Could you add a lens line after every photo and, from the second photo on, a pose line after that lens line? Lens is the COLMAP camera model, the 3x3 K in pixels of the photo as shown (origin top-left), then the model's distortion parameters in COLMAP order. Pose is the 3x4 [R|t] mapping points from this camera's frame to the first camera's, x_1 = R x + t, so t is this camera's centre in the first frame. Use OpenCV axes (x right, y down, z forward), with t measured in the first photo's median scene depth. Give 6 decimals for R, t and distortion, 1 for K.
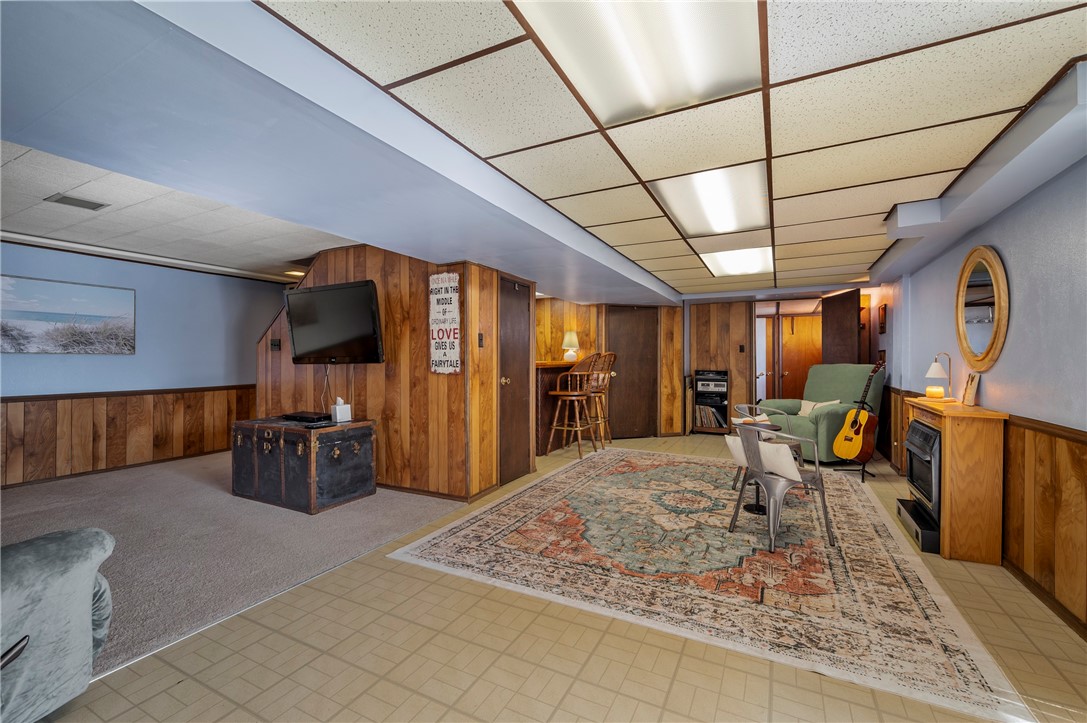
lens RADIAL K [[461.7, 0, 542.3], [0, 461.7, 357.0], [0, 0, 1]] dist [-0.001970, -0.000030]
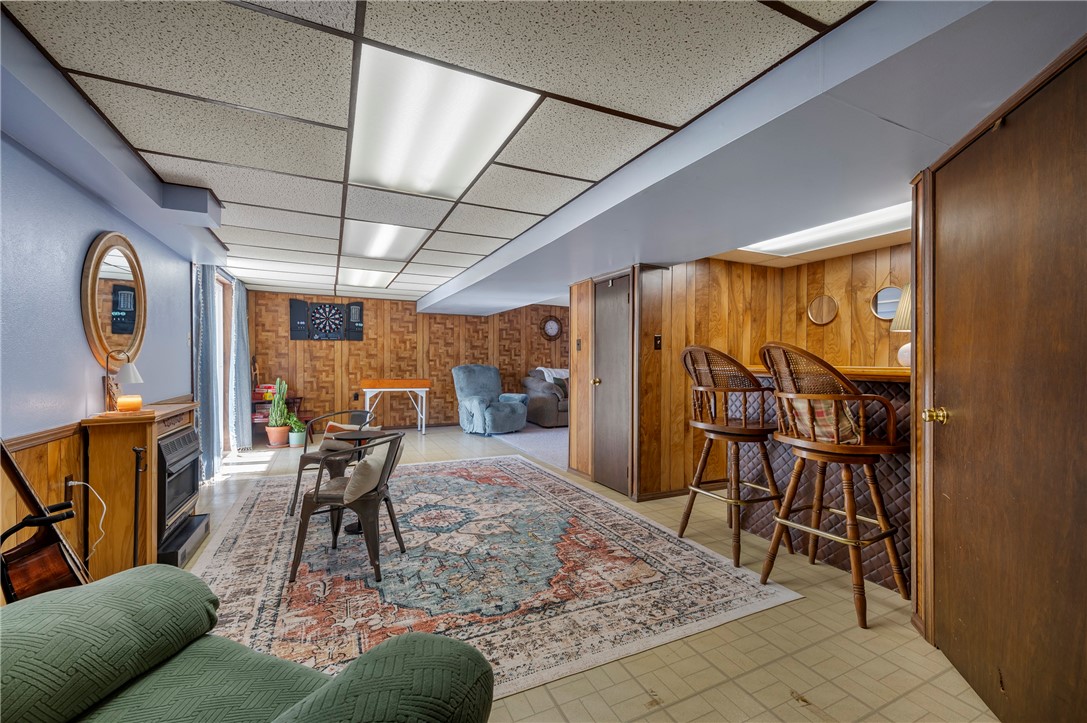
lens RADIAL K [[461.7, 0, 548.6], [0, 461.7, 364.6], [0, 0, 1]] dist [-0.001970, -0.000030]
pose [[-0.609013, 0.003387, -0.793153, 0.904095], [0.000584, 0.999993, 0.003822, 0.010686], [0.793160, 0.001865, -0.609011, 1.741575]]
